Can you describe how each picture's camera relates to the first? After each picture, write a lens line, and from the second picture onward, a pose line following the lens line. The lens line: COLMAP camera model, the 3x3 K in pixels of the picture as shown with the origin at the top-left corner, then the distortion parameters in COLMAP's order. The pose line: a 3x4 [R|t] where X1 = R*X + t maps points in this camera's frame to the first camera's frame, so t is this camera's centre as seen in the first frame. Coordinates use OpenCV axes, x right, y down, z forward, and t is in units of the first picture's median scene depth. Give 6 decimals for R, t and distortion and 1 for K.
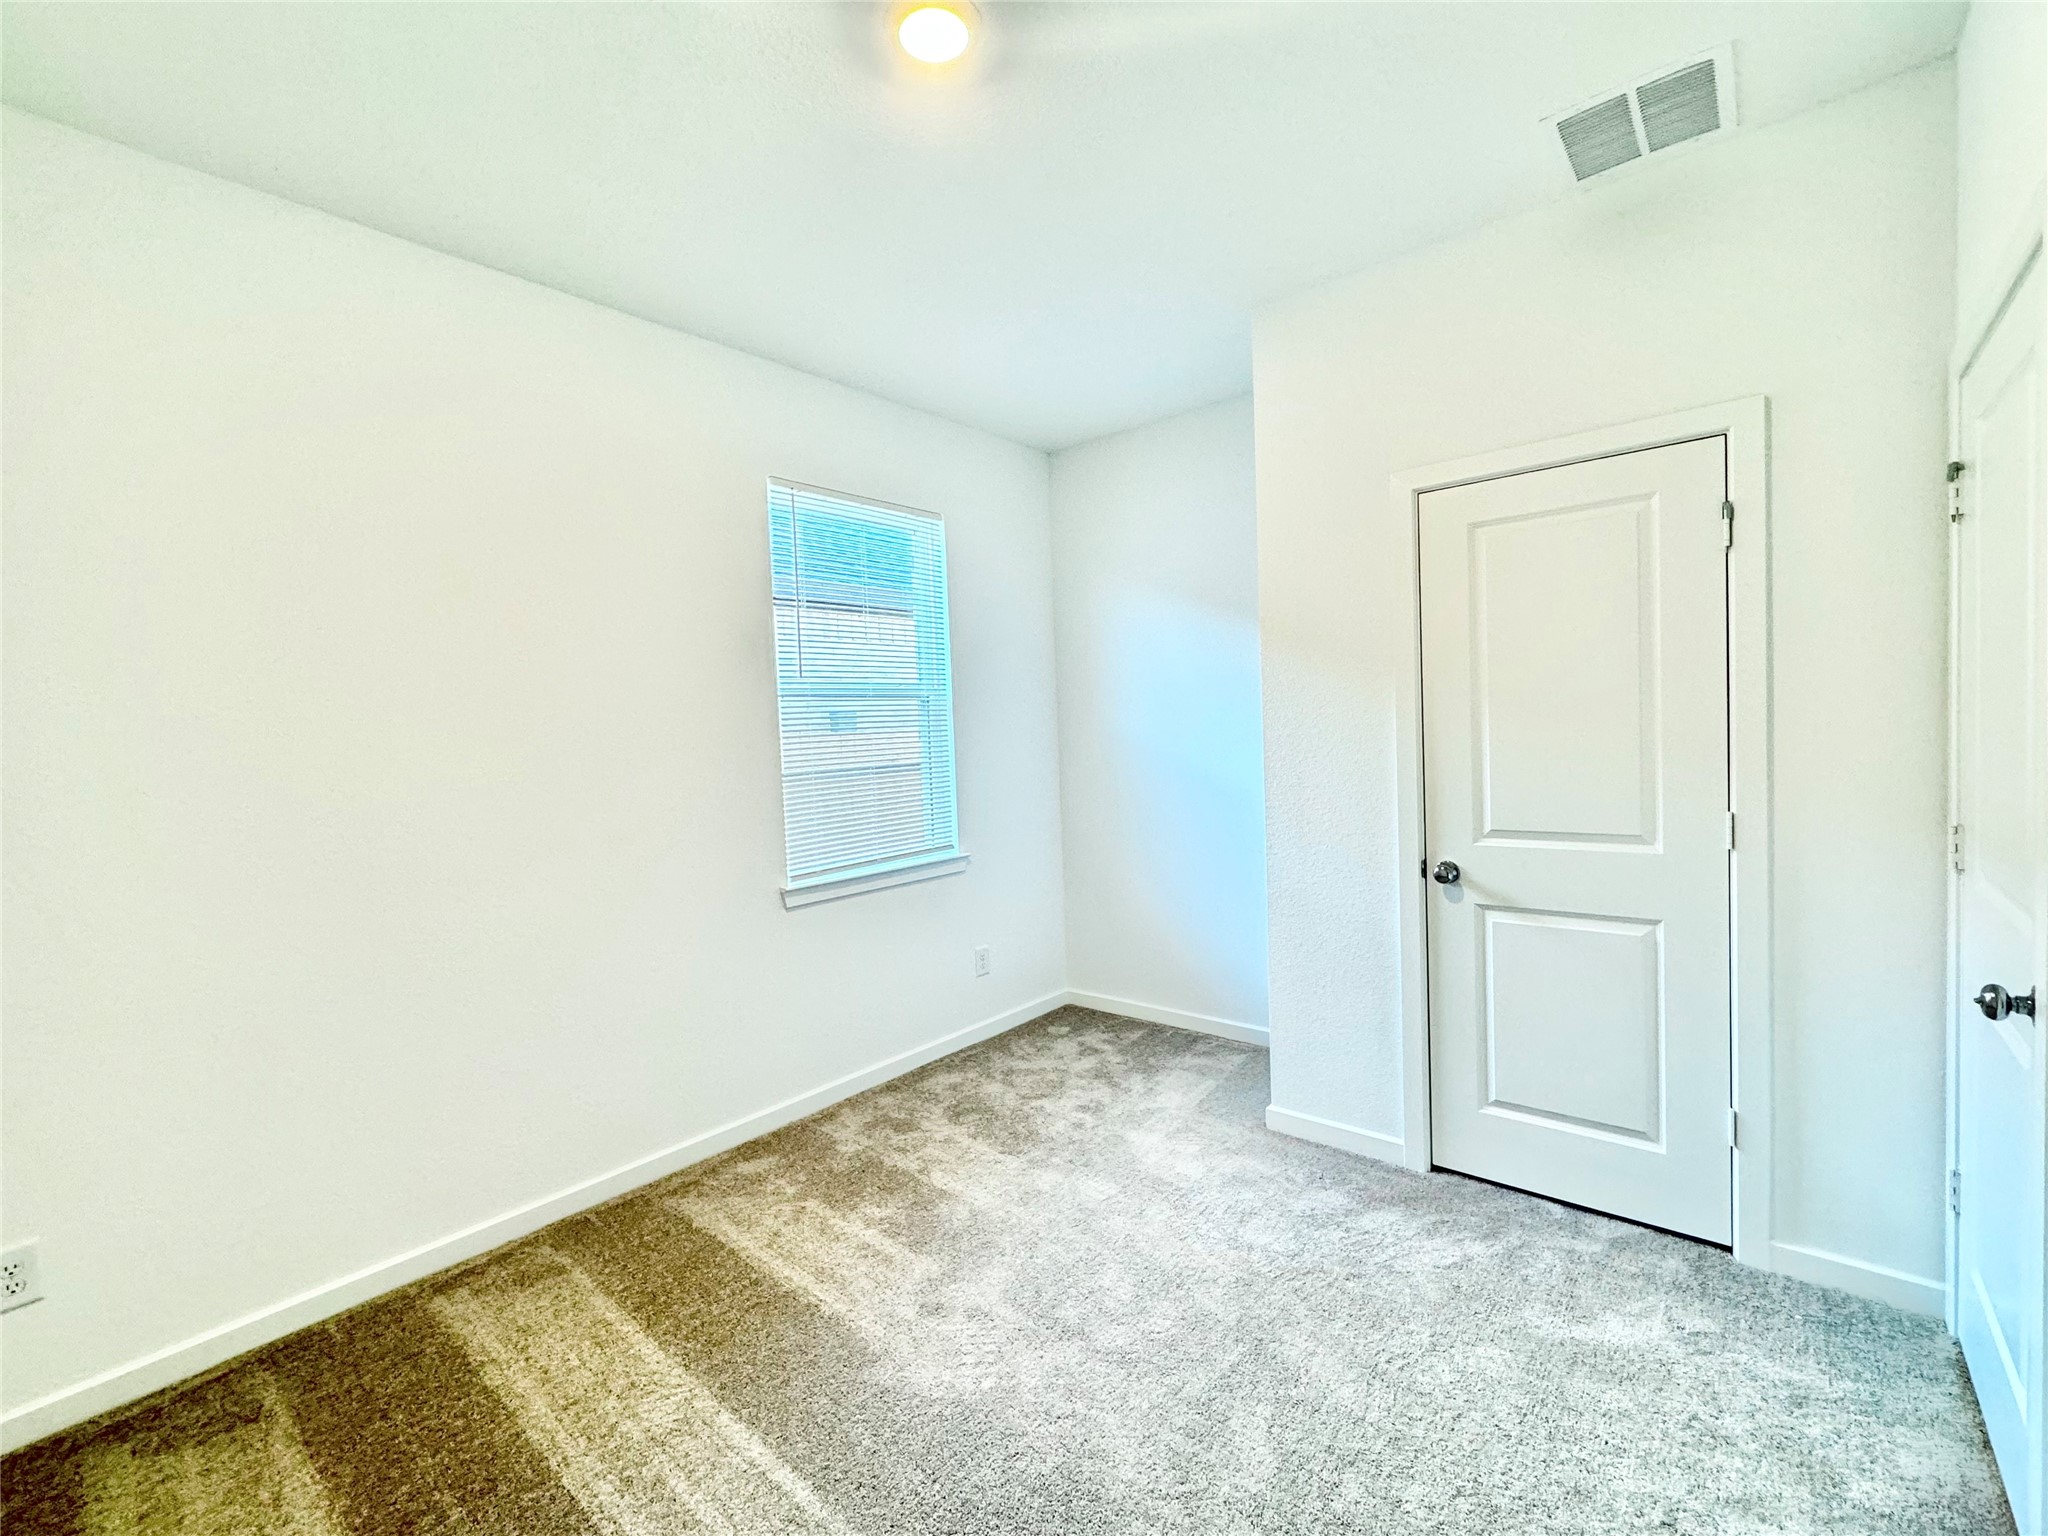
lens RADIAL K [[895.8, 0, 1029.5], [0, 895.8, 765.8], [0, 0, 1]] dist [0.007457, -0.000892]
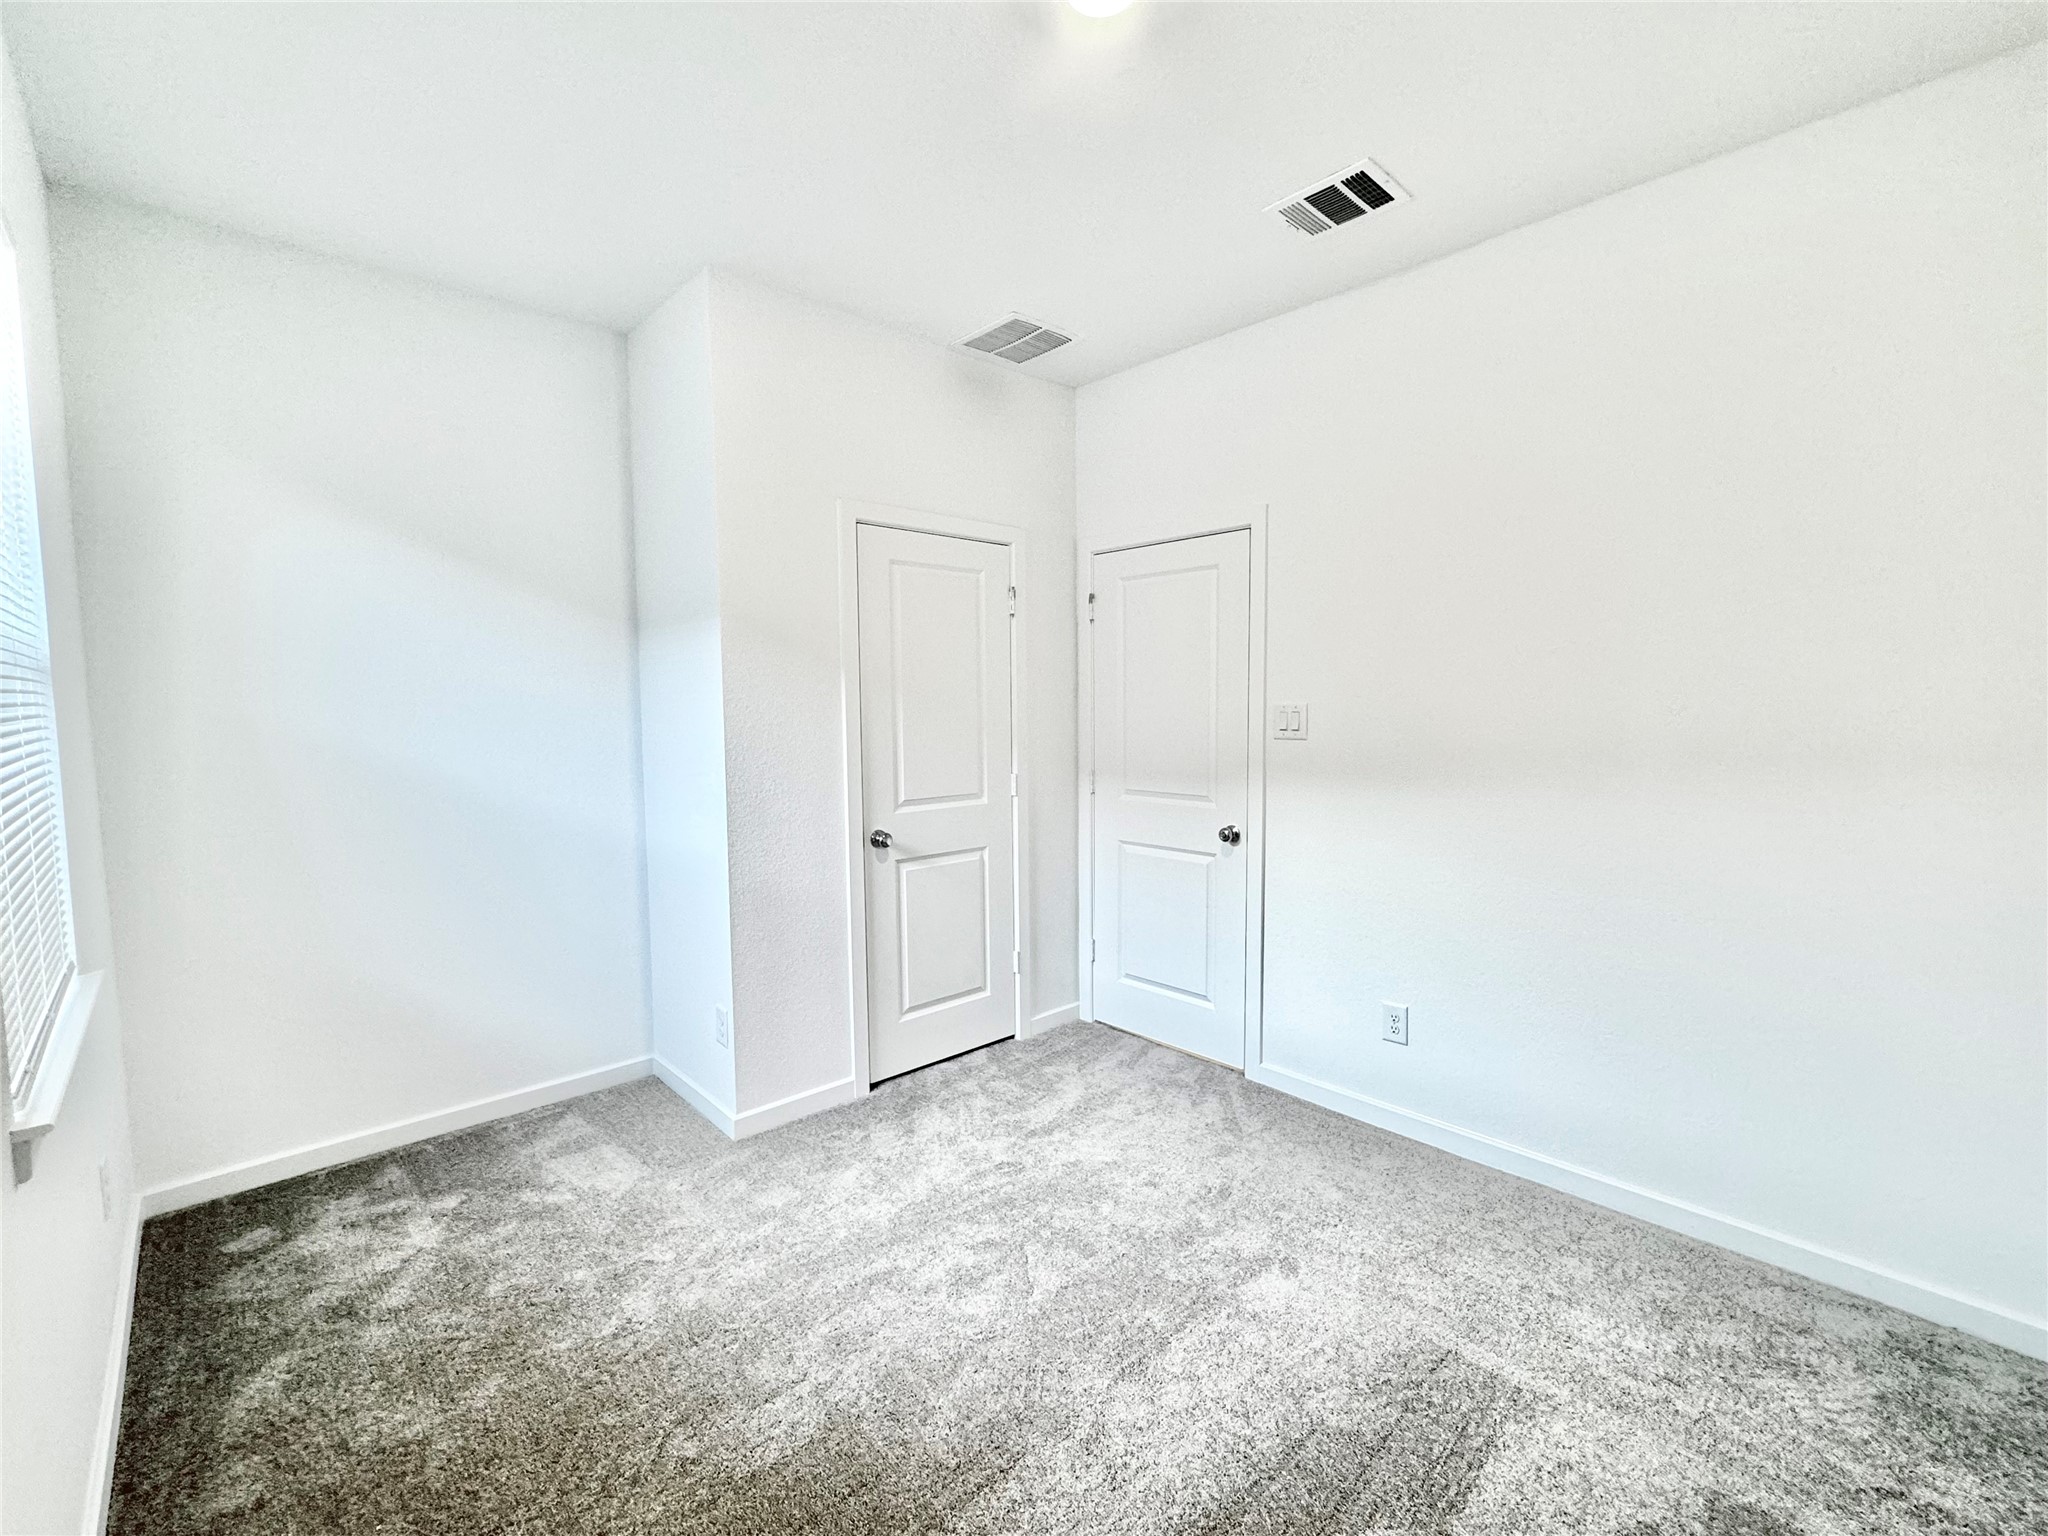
lens RADIAL K [[895.8, 0, 1025.5], [0, 895.8, 769.2], [0, 0, 1]] dist [0.007457, -0.000892]
pose [[0.115260, -0.036946, 0.992648, -0.576264], [0.041331, 0.998621, 0.032369, -0.006039], [-0.992475, 0.037296, 0.116628, 0.523616]]
